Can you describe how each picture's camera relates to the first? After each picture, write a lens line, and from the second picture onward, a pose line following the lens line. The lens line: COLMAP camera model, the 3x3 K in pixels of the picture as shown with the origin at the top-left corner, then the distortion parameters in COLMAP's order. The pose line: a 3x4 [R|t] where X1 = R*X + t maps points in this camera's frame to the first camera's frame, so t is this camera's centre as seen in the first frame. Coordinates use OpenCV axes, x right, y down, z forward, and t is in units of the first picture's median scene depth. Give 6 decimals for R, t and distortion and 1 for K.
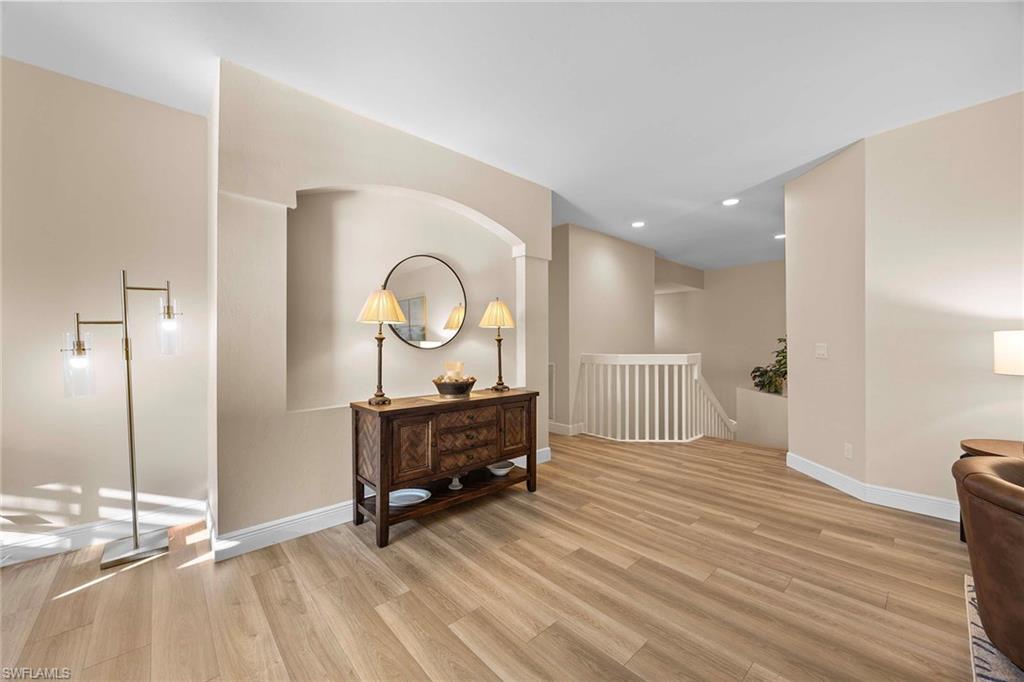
lens RADIAL K [[388.4, 0, 512.8], [0, 388.4, 342.5], [0, 0, 1]] dist [-0.002044, -0.000049]
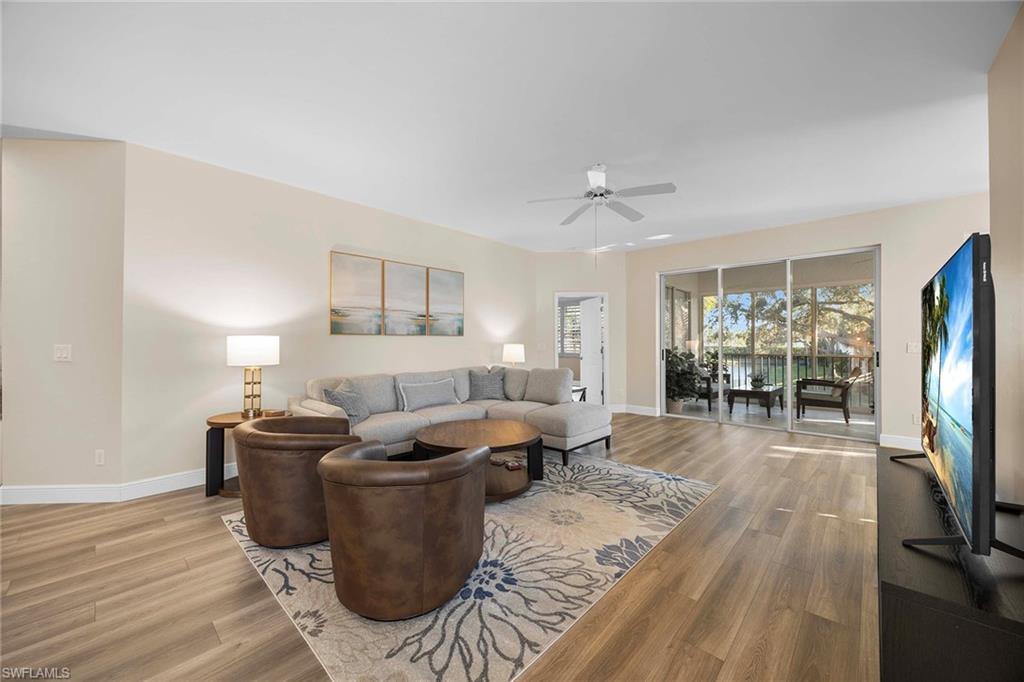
lens RADIAL K [[388.4, 0, 513.4], [0, 388.4, 347.2], [0, 0, 1]] dist [-0.002044, -0.000049]
pose [[-0.083444, -0.008906, 0.996473, -0.210474], [-0.000777, 0.999960, 0.008872, -0.000775], [-0.996512, -0.000034, -0.083447, 0.081819]]
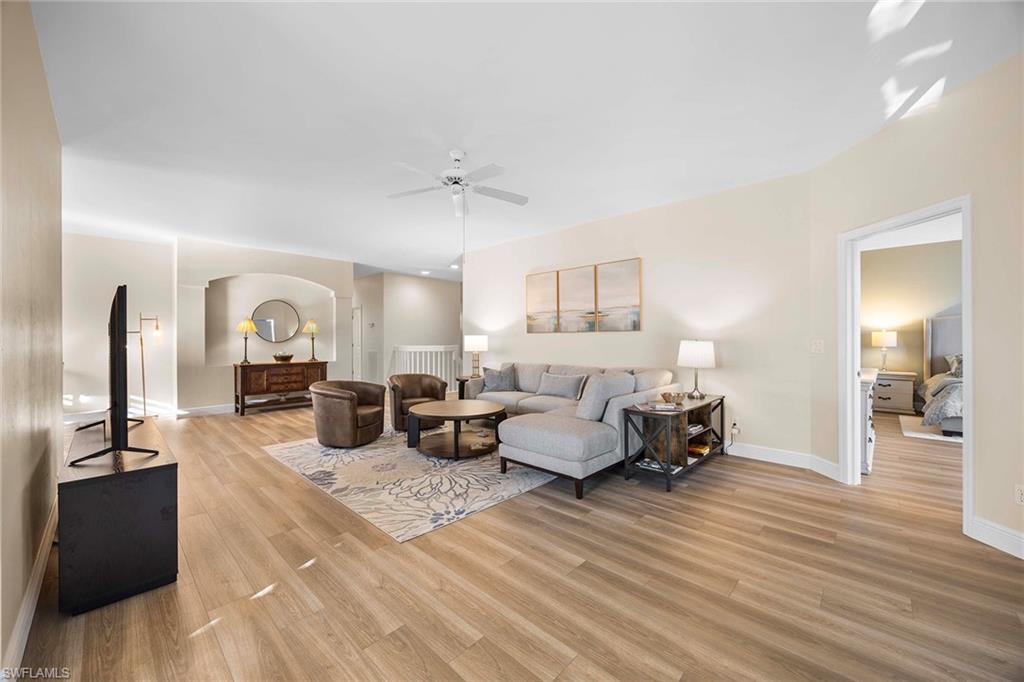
lens RADIAL K [[388.4, 0, 508.0], [0, 388.4, 339.8], [0, 0, 1]] dist [-0.002044, -0.000049]
pose [[0.997817, 0.000086, 0.066036, 1.162830], [-0.000383, 0.999990, 0.004484, -0.009067], [-0.066035, -0.004499, 0.997807, -1.580643]]
